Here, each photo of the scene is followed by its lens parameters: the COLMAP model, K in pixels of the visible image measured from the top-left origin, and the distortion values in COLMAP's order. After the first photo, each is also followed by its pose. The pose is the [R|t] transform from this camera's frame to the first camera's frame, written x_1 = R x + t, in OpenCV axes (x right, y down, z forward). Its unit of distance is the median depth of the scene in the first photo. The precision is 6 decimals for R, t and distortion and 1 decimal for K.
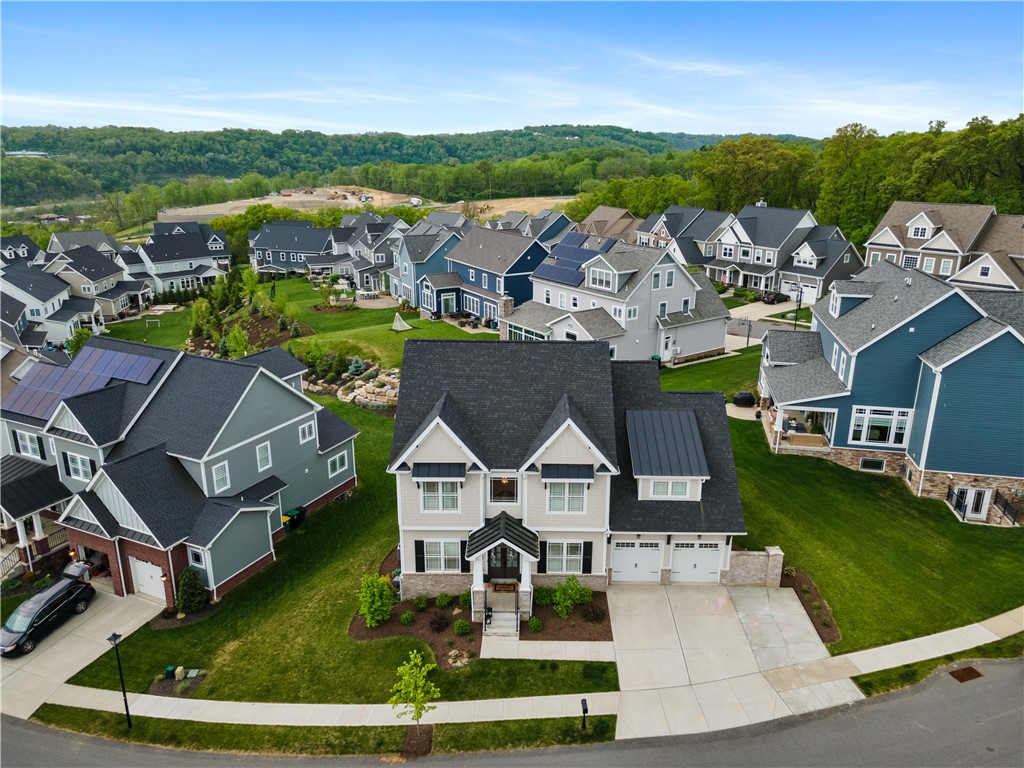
lens RADIAL K [[753.2, 0, 512.0], [0, 753.2, 384.0], [0, 0, 1]] dist [0.037644, -0.000582]
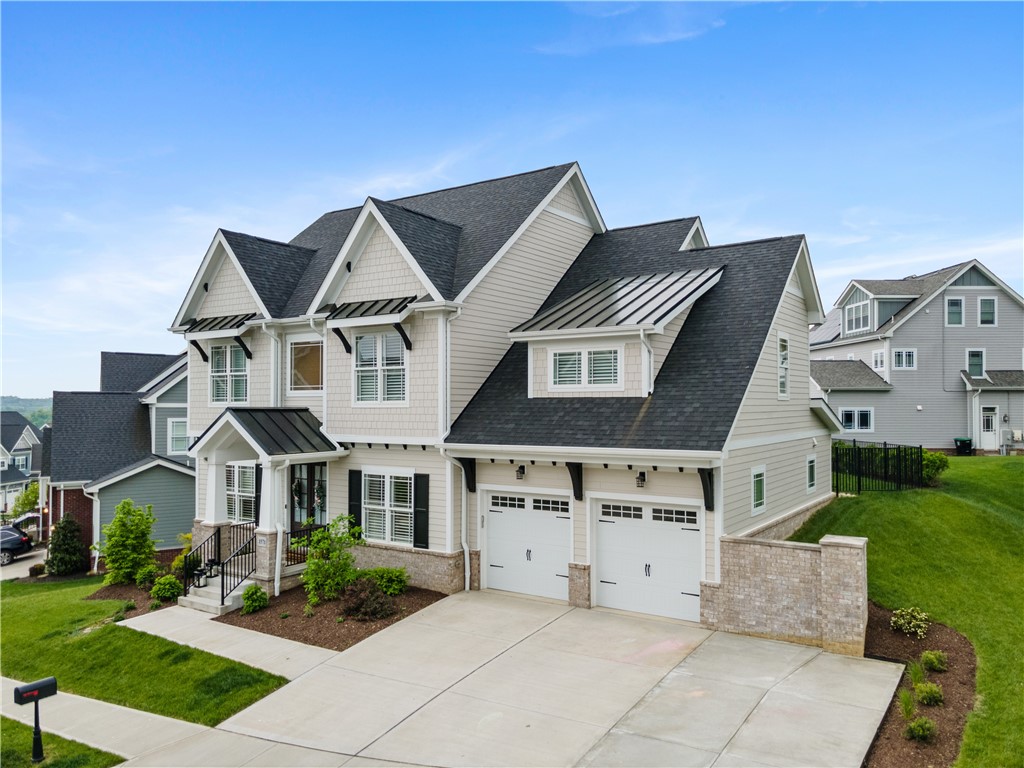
lens RADIAL K [[750.3, 0, 514.1], [0, 750.3, 396.8], [0, 0, 1]] dist [0.046617, 0.005889]
pose [[0.835856, -0.007840, -0.548893, 0.235189], [-0.168064, 0.948229, -0.269473, 0.158384], [0.522589, 0.317490, 0.791266, 0.351227]]
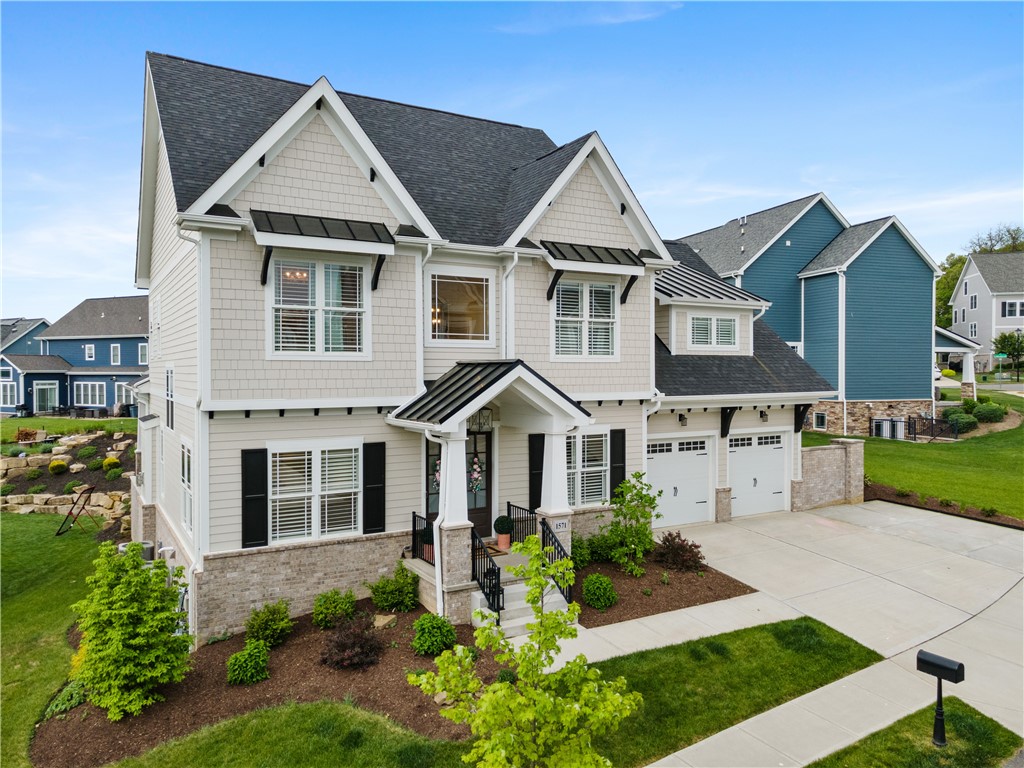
lens RADIAL K [[753.2, 0, 512.0], [0, 753.2, 384.0], [0, 0, 1]] dist [0.037644, -0.000582]
pose [[0.857462, -0.008754, 0.514473, -0.116475], [0.151798, 0.959658, -0.236671, 0.159776], [-0.491647, 0.281032, 0.824199, 0.348744]]
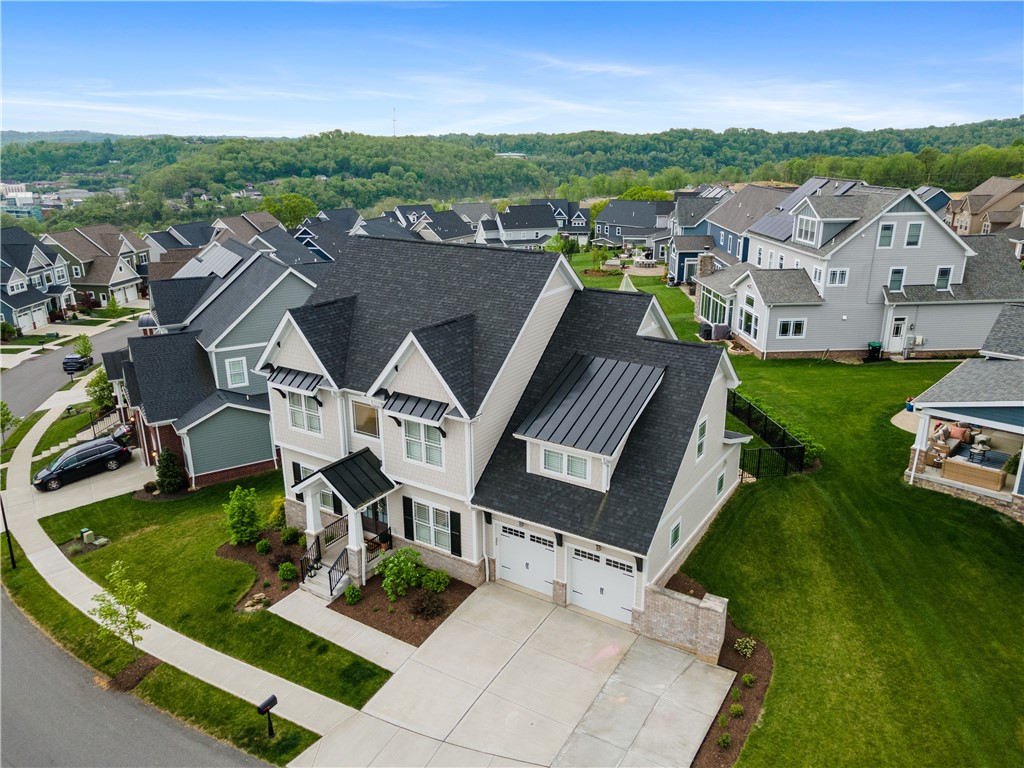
lens RADIAL K [[744.3, 0, 512.0], [0, 744.3, 384.0], [0, 0, 1]] dist [0.037795, 0.006429]
pose [[0.848286, 0.156501, -0.505884, 0.276970], [-0.156010, 0.986790, 0.043671, 0.025549], [0.506036, 0.041878, 0.861495, 0.222594]]
